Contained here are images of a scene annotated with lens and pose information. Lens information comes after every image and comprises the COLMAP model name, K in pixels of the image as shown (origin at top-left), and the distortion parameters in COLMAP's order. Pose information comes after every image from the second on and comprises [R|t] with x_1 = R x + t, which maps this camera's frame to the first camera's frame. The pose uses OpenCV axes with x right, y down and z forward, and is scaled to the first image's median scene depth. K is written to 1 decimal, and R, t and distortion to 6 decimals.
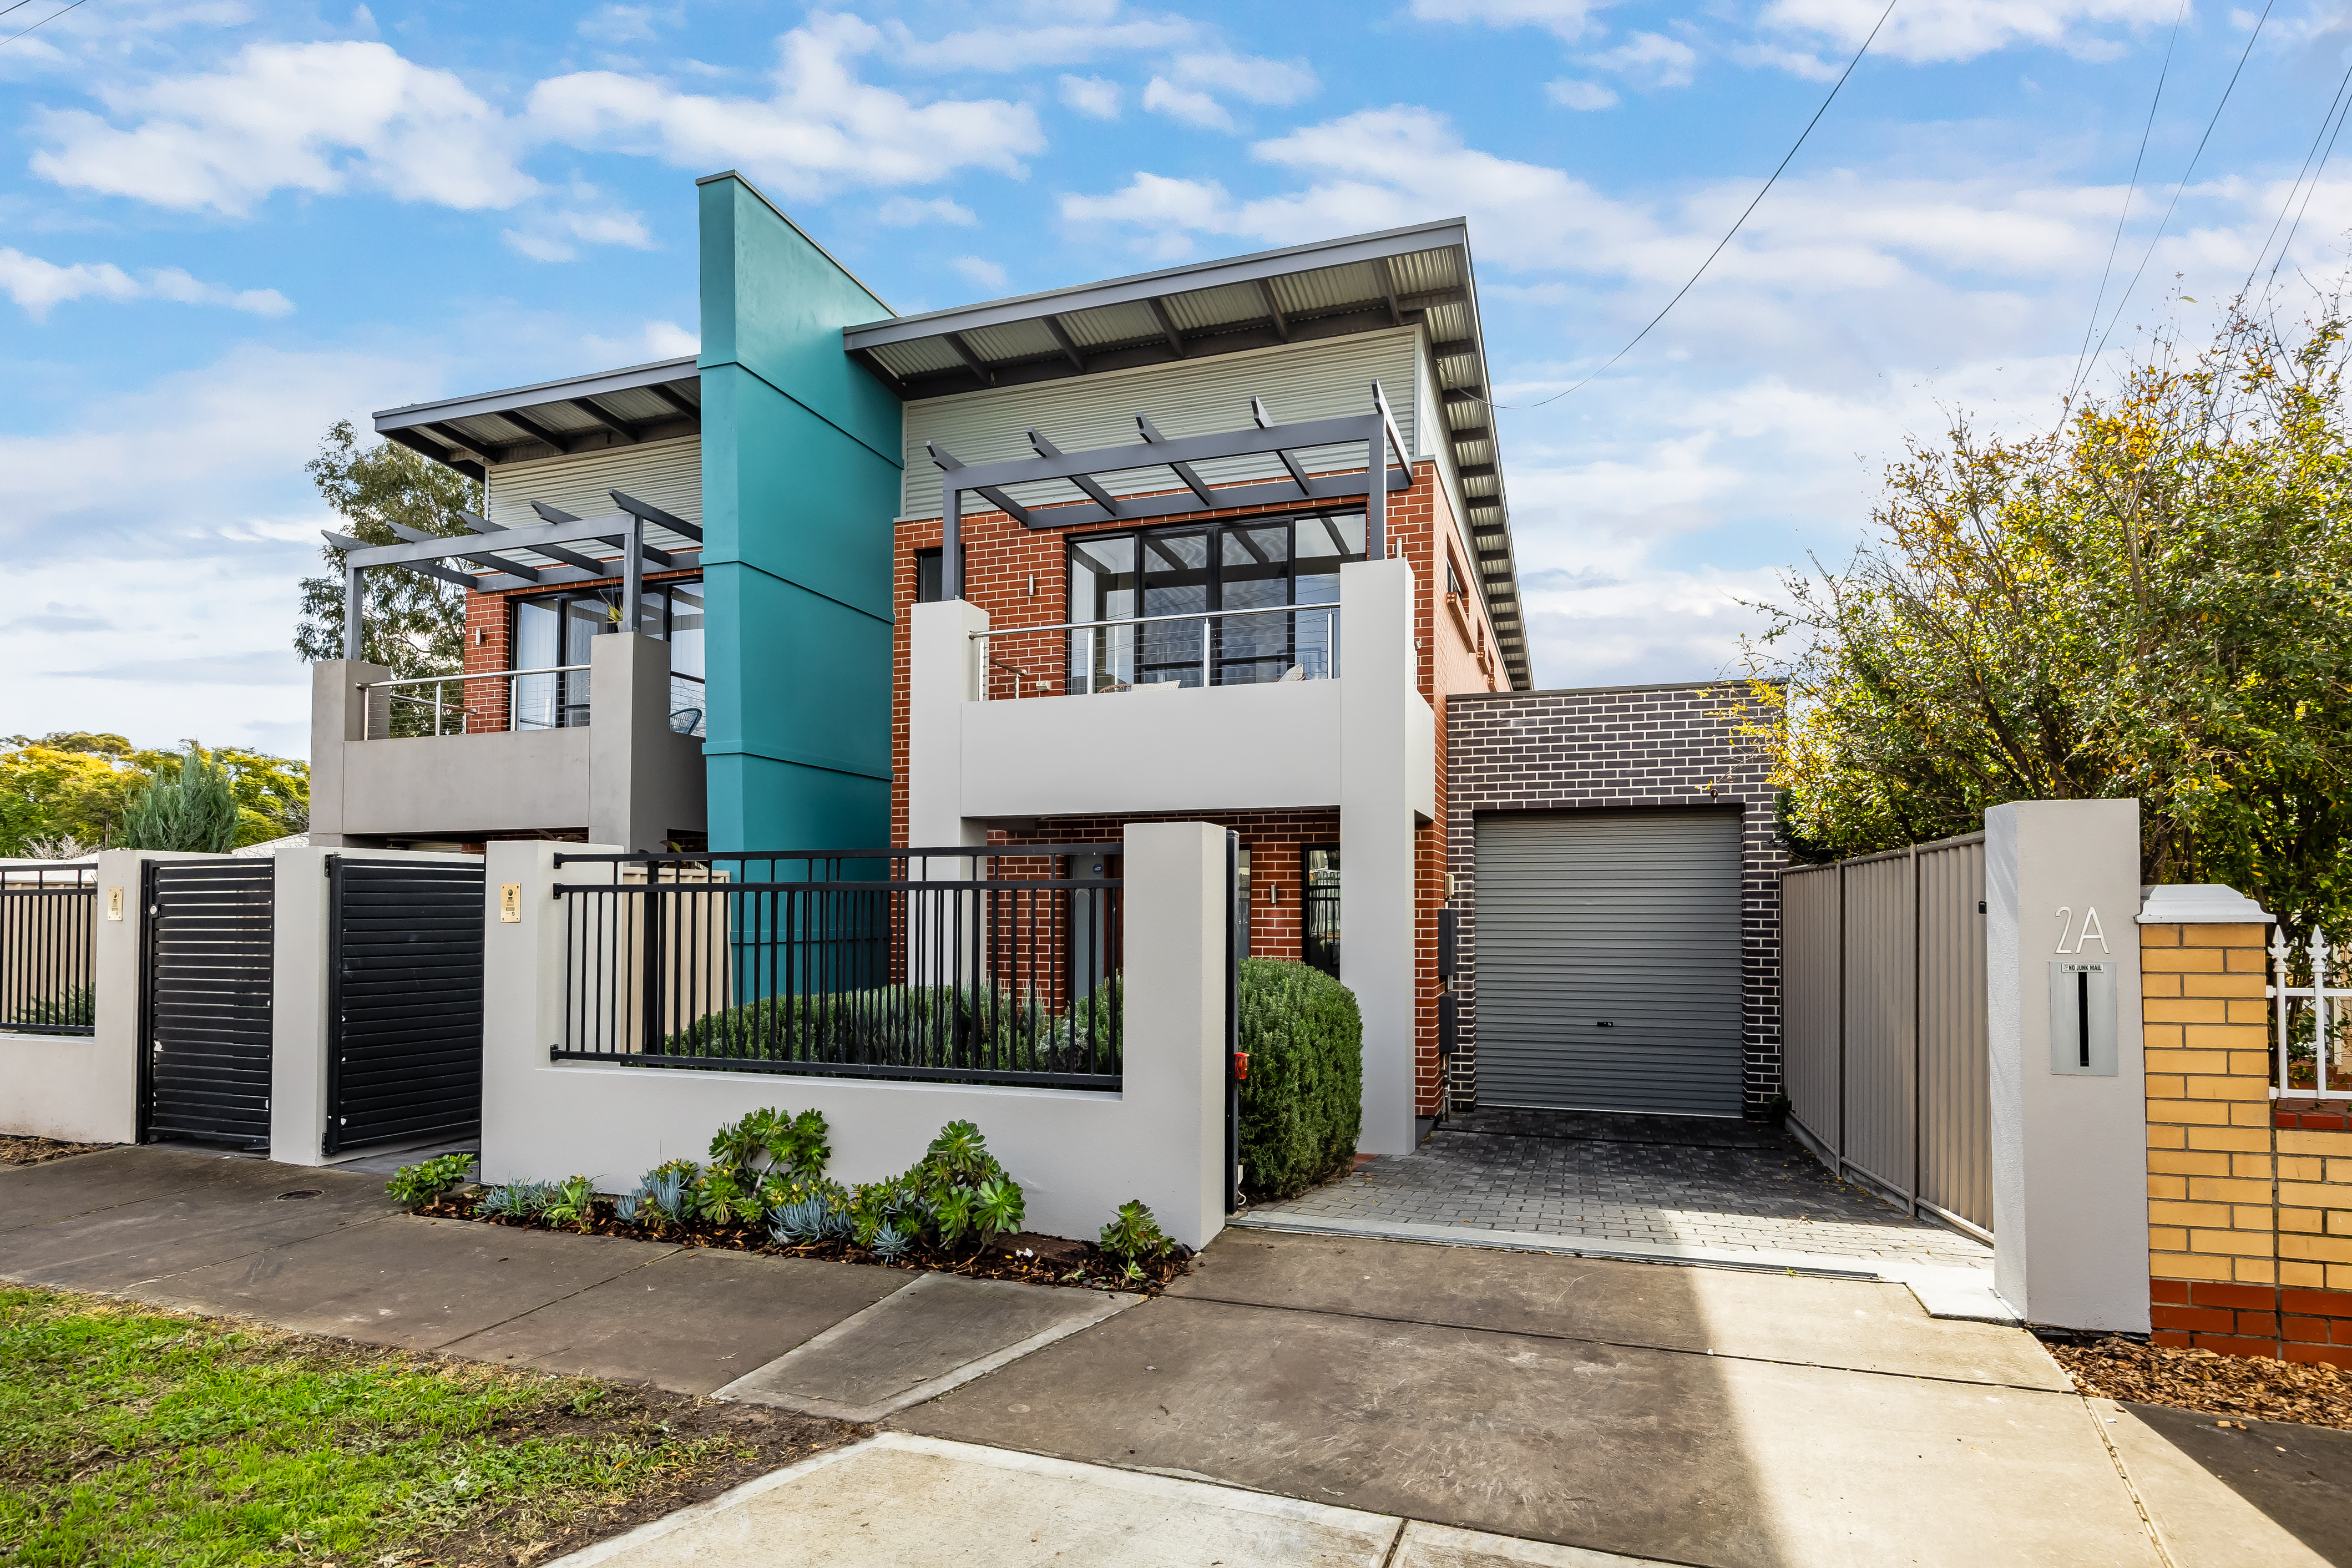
lens RADIAL K [[1205.5, 0, 1173.0], [0, 1205.5, 819.4], [0, 0, 1]] dist [-0.005956, -0.000823]
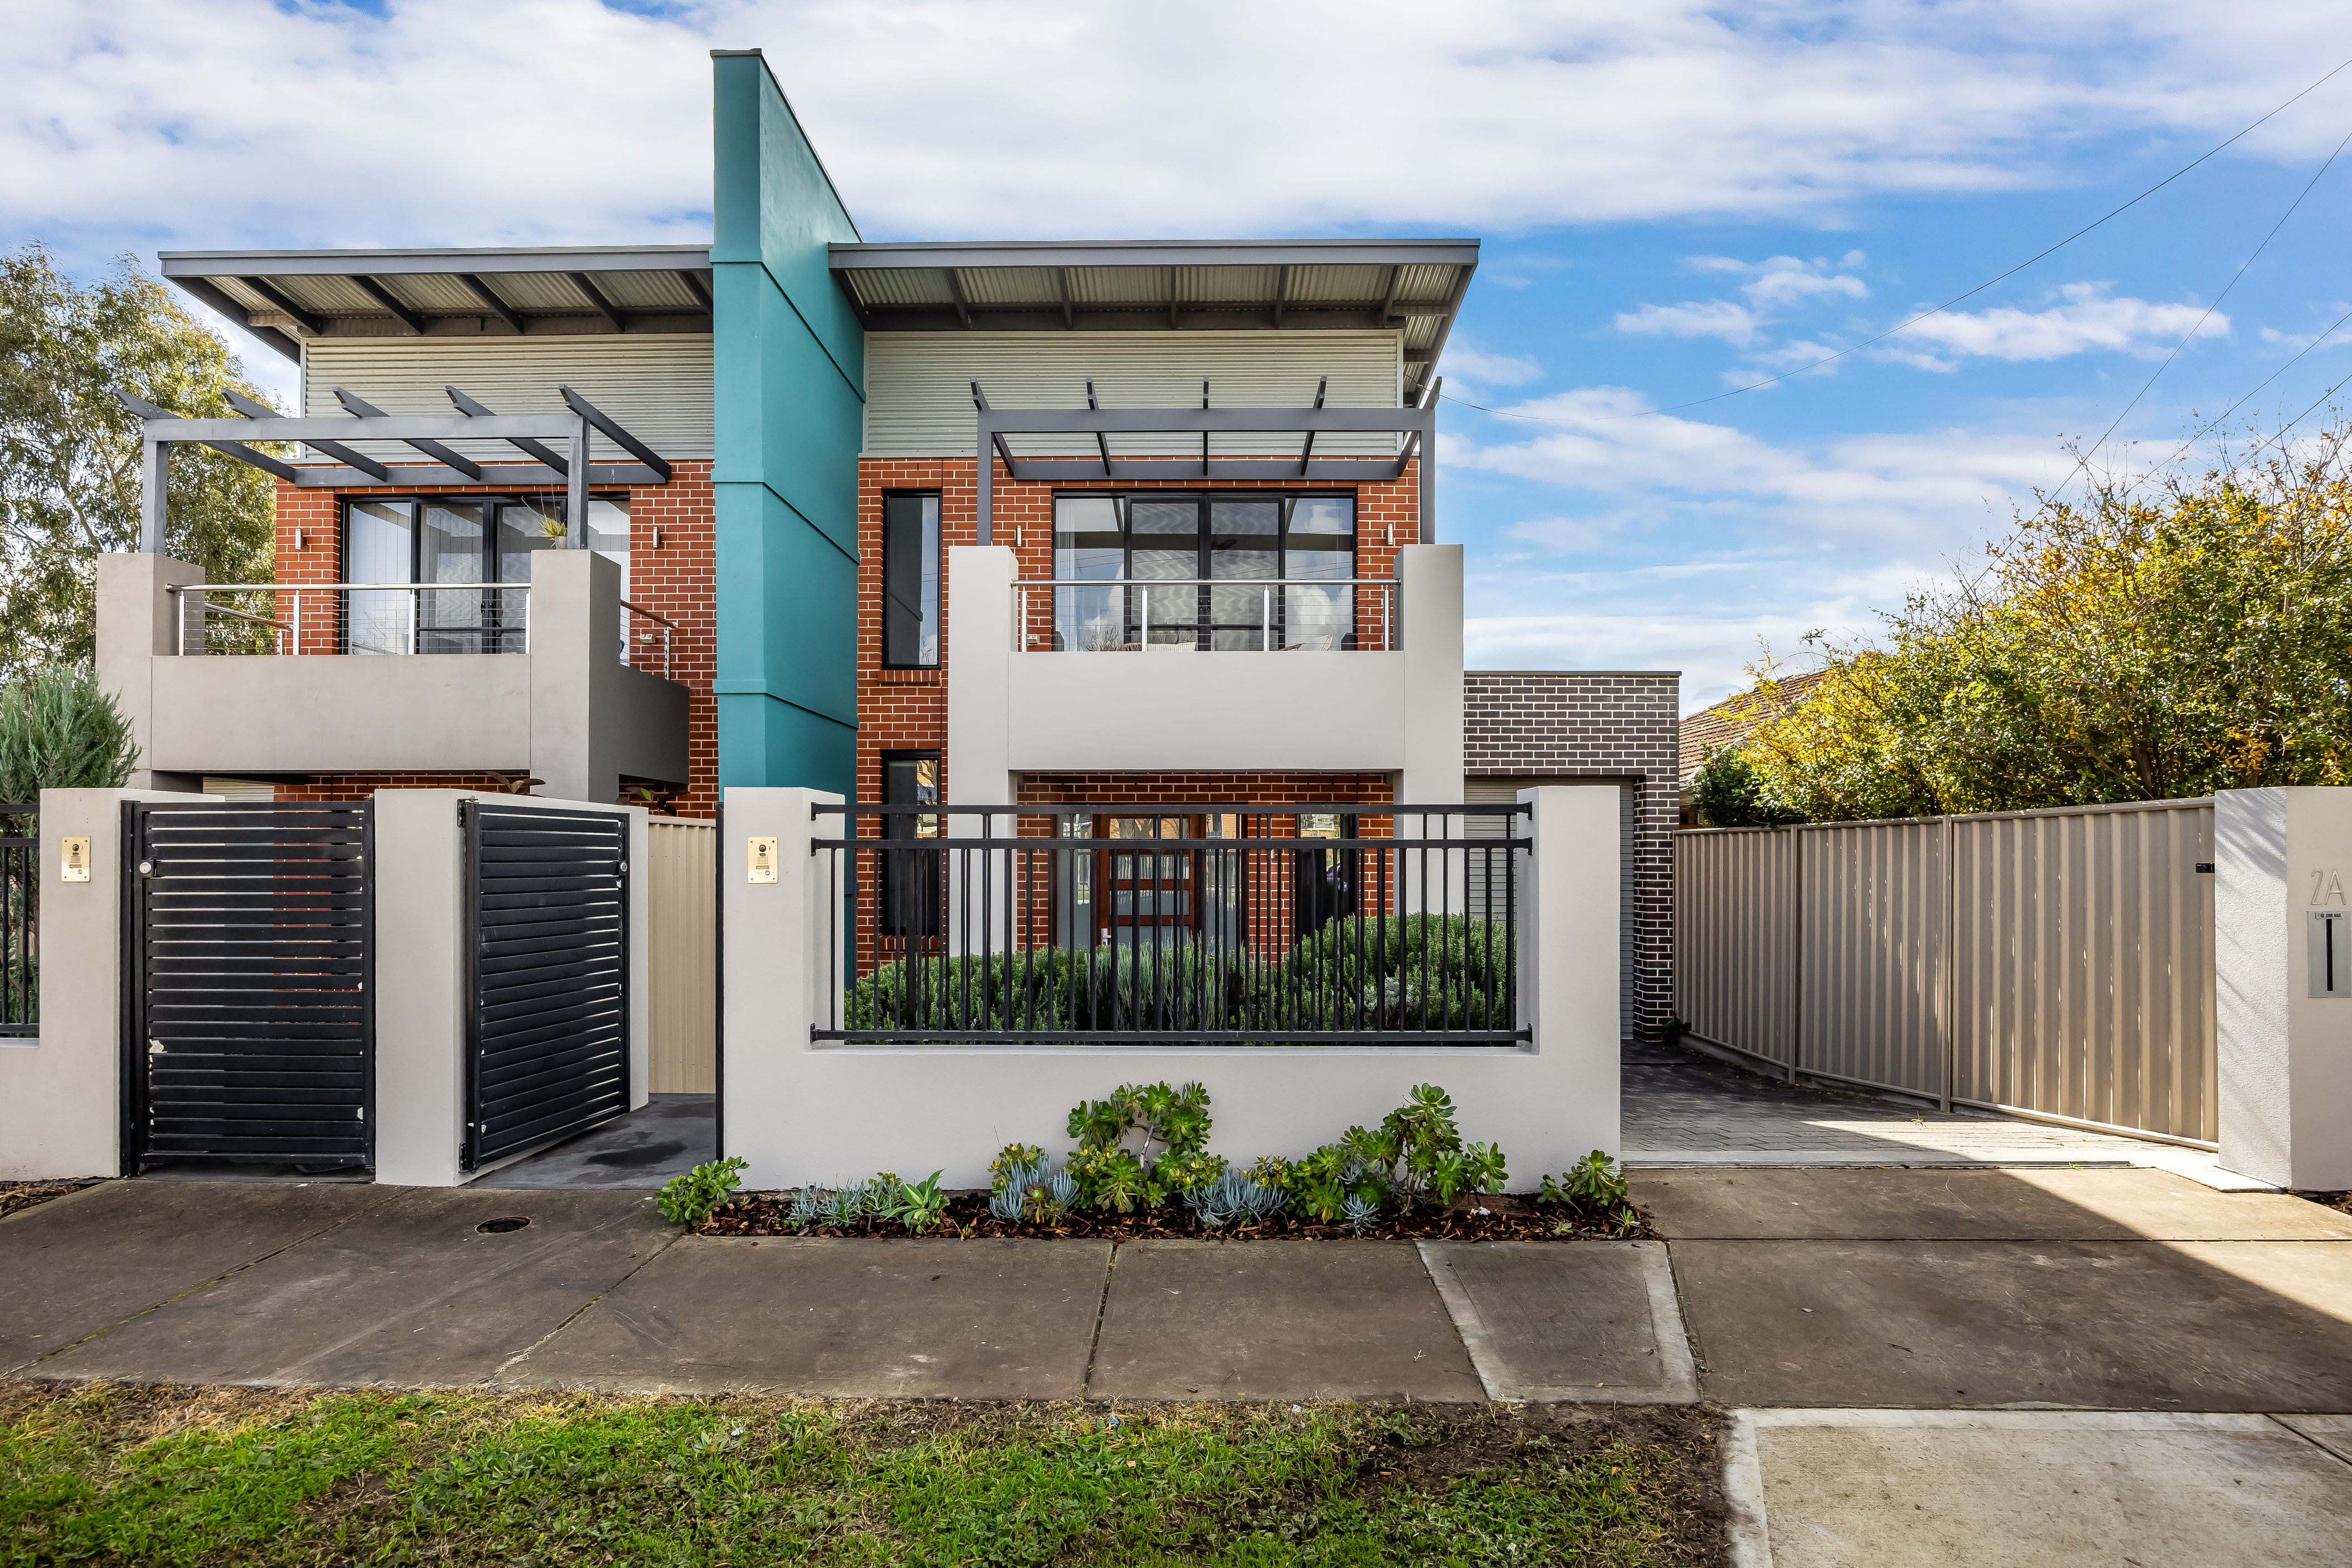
lens RADIAL K [[1117.1, 0, 1187.0], [0, 1117.1, 797.6], [0, 0, 1]] dist [-0.009735, -0.000311]
pose [[0.952095, 0.018299, 0.305254, -0.473149], [-0.023715, 0.999620, 0.014044, 0.006659], [-0.304881, -0.020610, 0.952167, 0.146513]]
